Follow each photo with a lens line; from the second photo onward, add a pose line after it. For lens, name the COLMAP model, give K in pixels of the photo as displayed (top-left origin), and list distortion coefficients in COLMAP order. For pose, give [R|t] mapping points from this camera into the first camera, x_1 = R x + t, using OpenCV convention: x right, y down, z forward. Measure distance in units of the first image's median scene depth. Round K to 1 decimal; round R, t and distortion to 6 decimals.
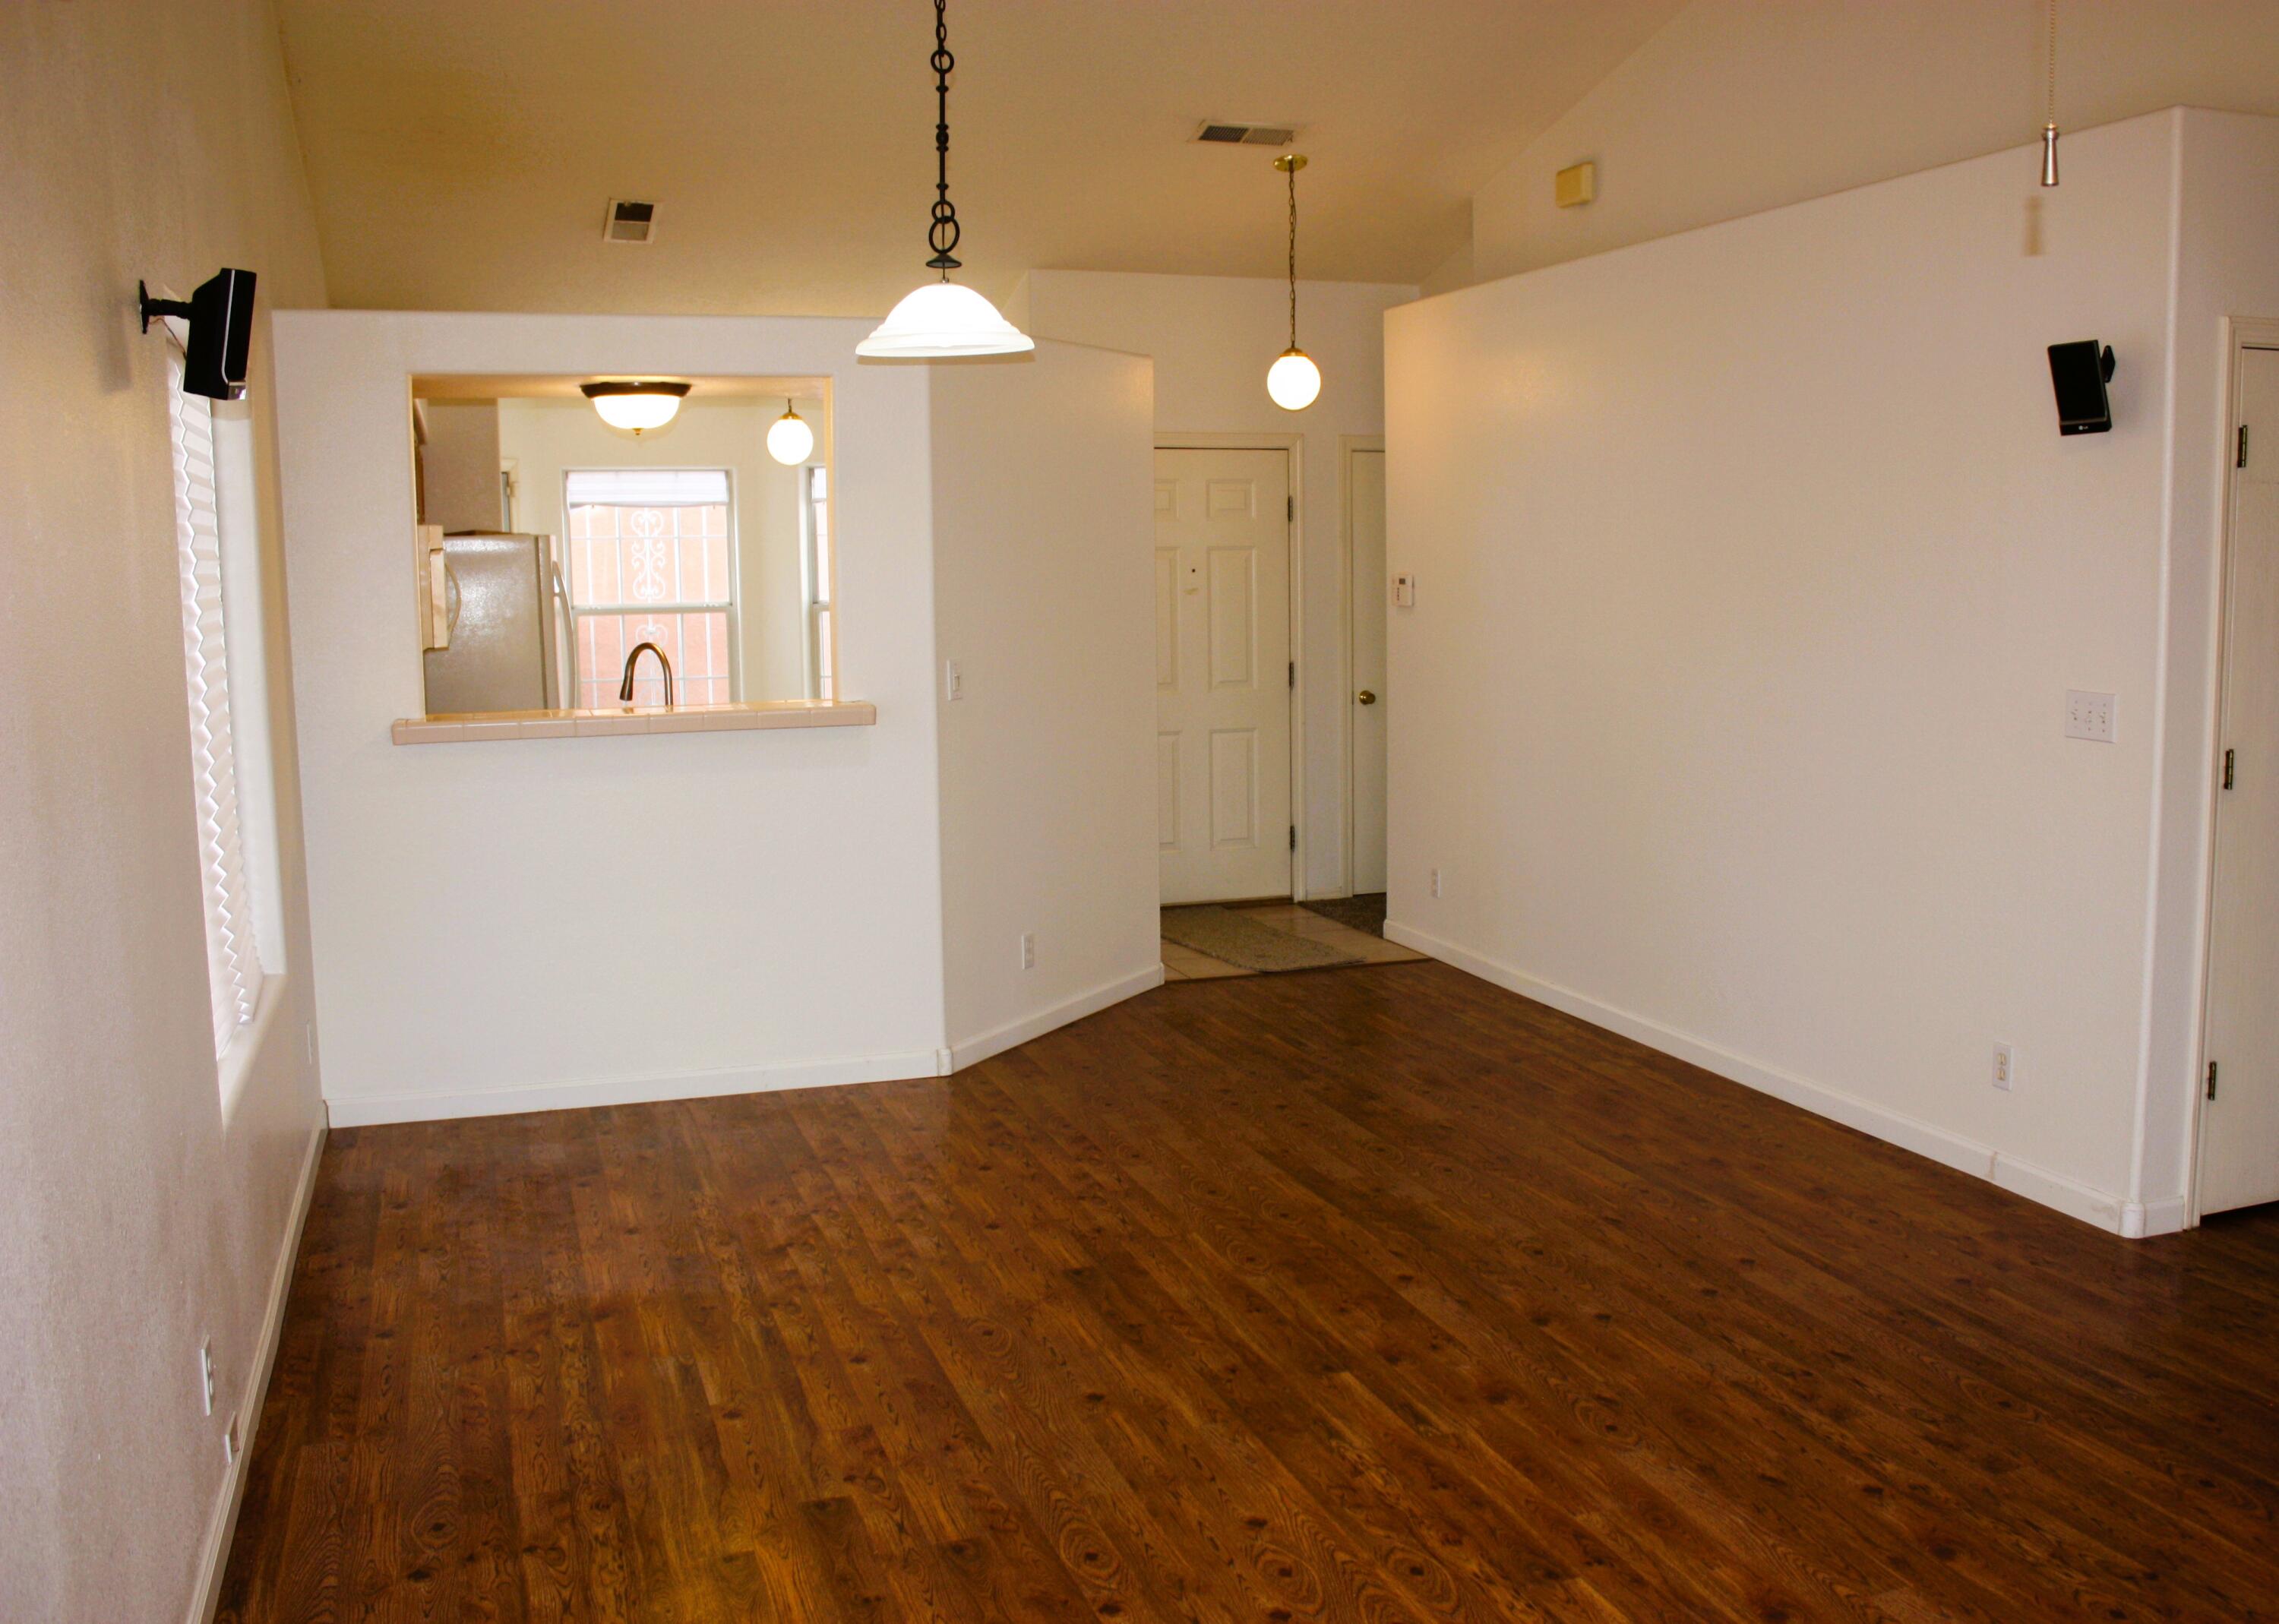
lens RADIAL K [[2043.0, 0, 1139.5], [0, 2043.0, 812.0], [0, 0, 1]] dist [-0.001720, -0.001491]
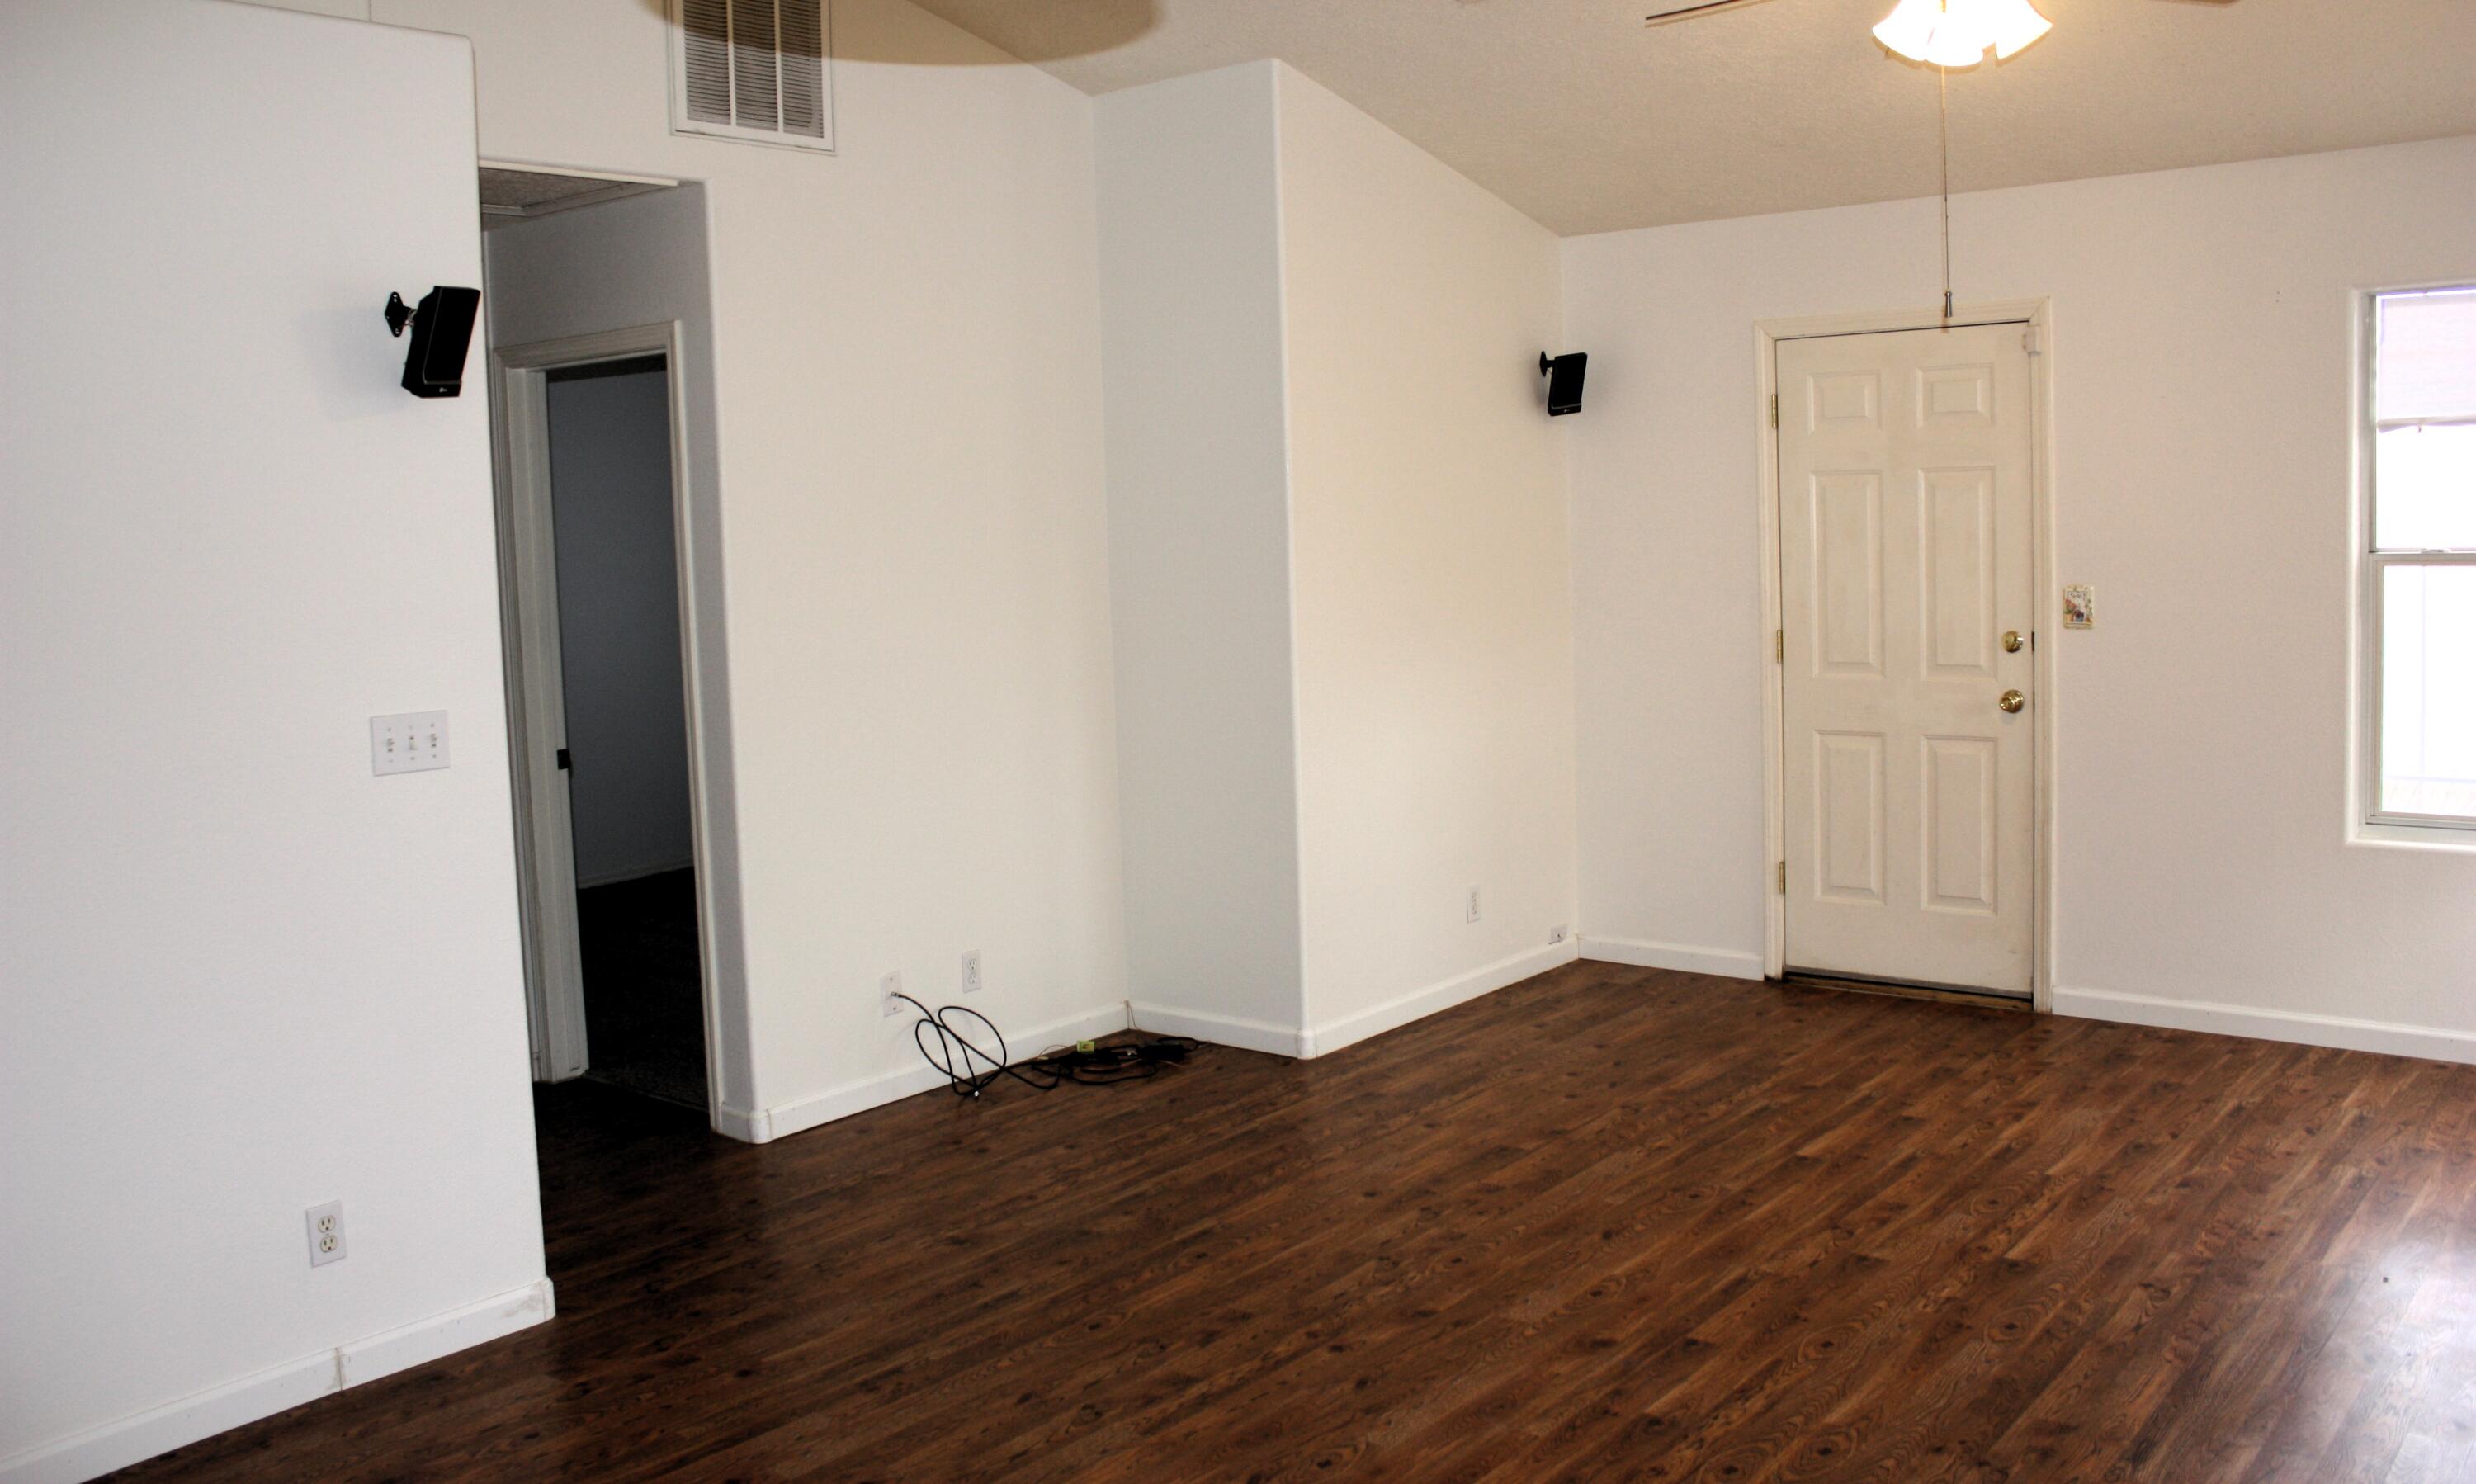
lens RADIAL K [[2185.2, 0, 1238.0], [0, 2185.2, 742.0], [0, 0, 1]] dist [-0.133336, 0.003192]
pose [[-0.546891, -0.055531, 0.835360, -0.514534], [0.142646, 0.977027, 0.158335, -0.163846], [-0.824962, 0.205753, -0.526407, 1.433514]]
